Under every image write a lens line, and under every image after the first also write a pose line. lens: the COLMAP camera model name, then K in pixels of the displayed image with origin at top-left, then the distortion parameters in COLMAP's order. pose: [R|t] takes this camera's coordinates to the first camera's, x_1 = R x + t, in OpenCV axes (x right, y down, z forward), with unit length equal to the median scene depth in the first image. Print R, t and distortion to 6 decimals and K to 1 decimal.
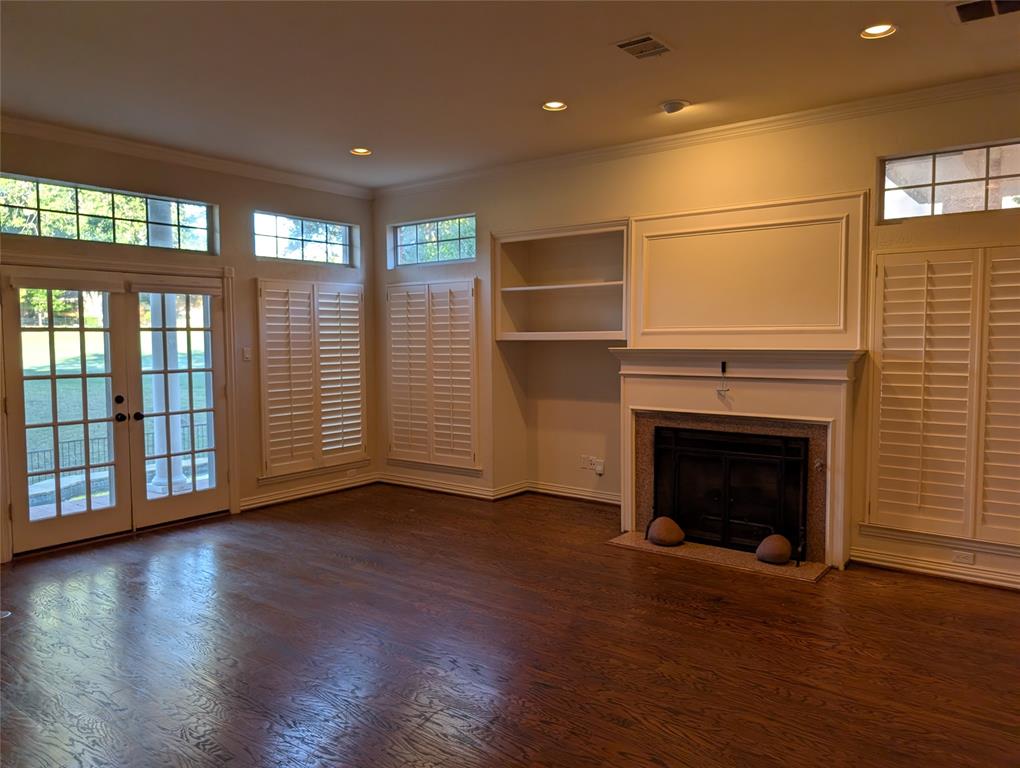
lens RADIAL K [[737.0, 0, 517.9], [0, 737.0, 384.6], [0, 0, 1]] dist [0.030213, -0.029678]
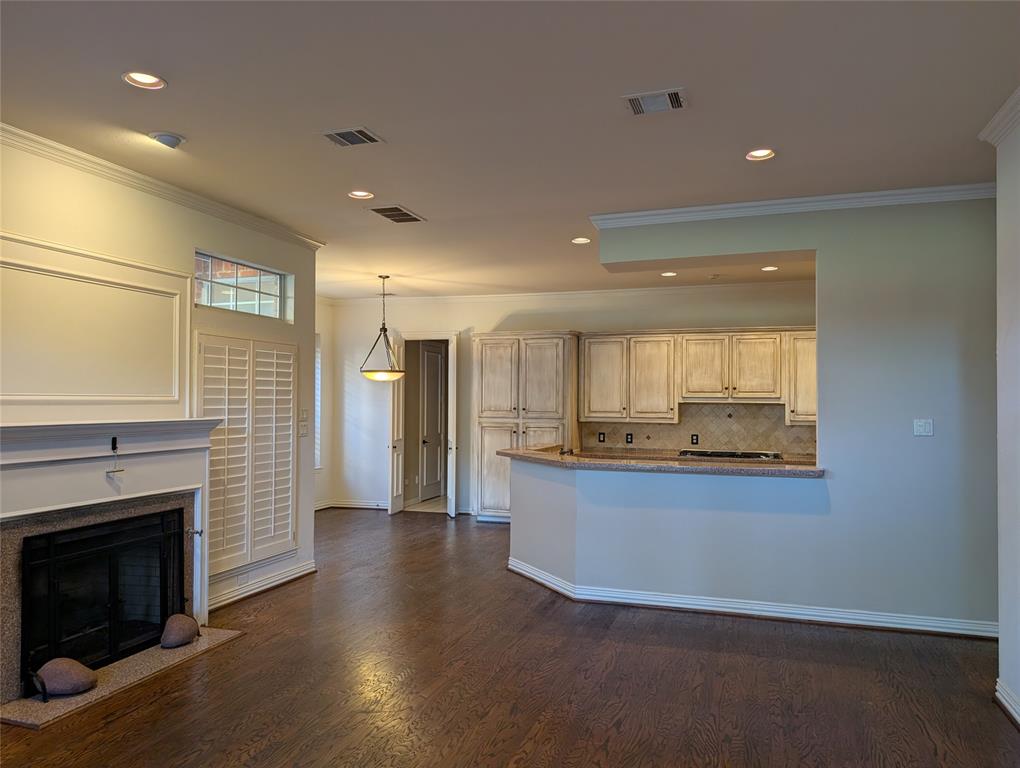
lens RADIAL K [[737.0, 0, 510.4], [0, 737.0, 389.5], [0, 0, 1]] dist [0.030213, -0.029678]
pose [[-0.324659, 0.016894, 0.945680, -0.610335], [0.060534, 0.998162, 0.002950, -0.055275], [-0.943892, 0.058203, -0.325085, 0.776288]]
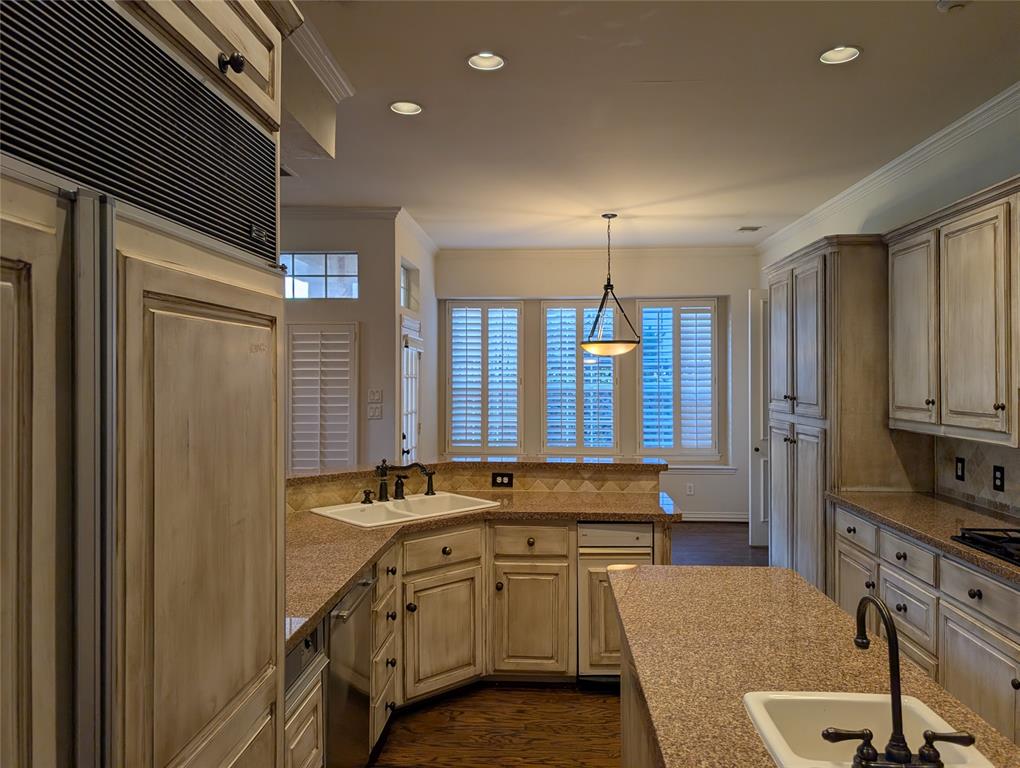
lens RADIAL K [[737.0, 0, 518.9], [0, 737.0, 372.2], [0, 0, 1]] dist [0.030213, -0.029678]
pose [[0.818521, 0.009250, 0.574402, 0.143460], [0.033461, 0.997405, -0.063744, 0.008949], [-0.573501, 0.071396, 0.816088, -0.311712]]
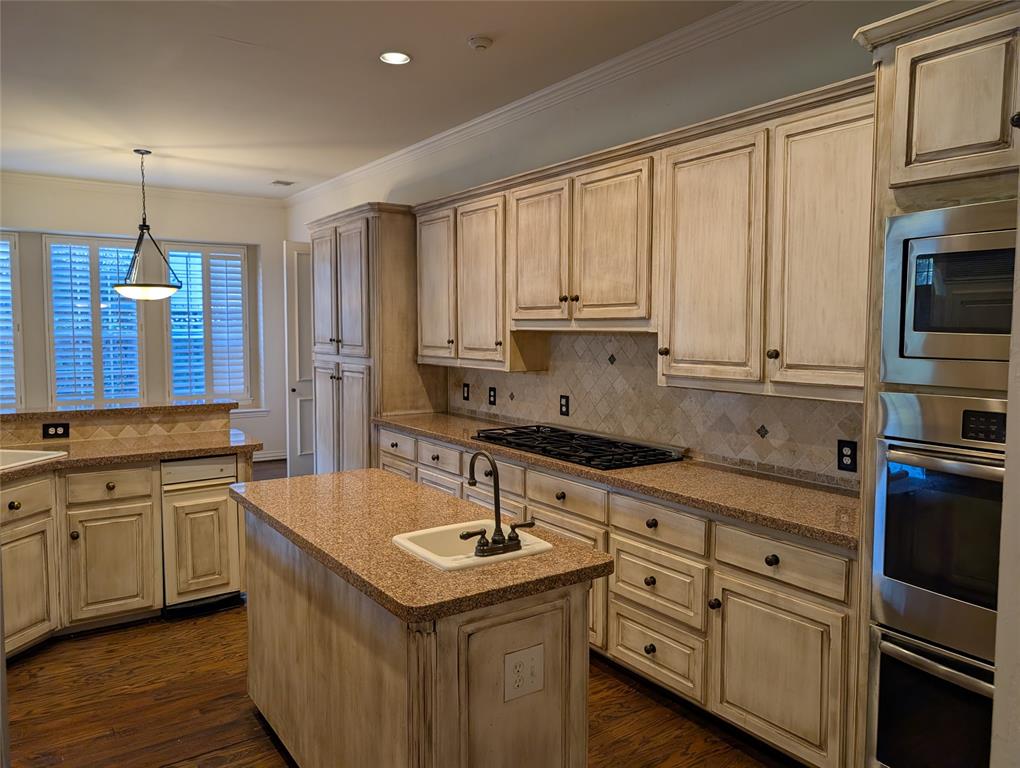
lens RADIAL K [[737.0, 0, 512.9], [0, 737.0, 381.9], [0, 0, 1]] dist [0.030213, -0.029678]
pose [[0.300564, -0.063725, 0.951630, 0.019891], [0.058865, 0.997103, 0.048178, 0.015905], [-0.951943, 0.041537, 0.303445, -0.310186]]
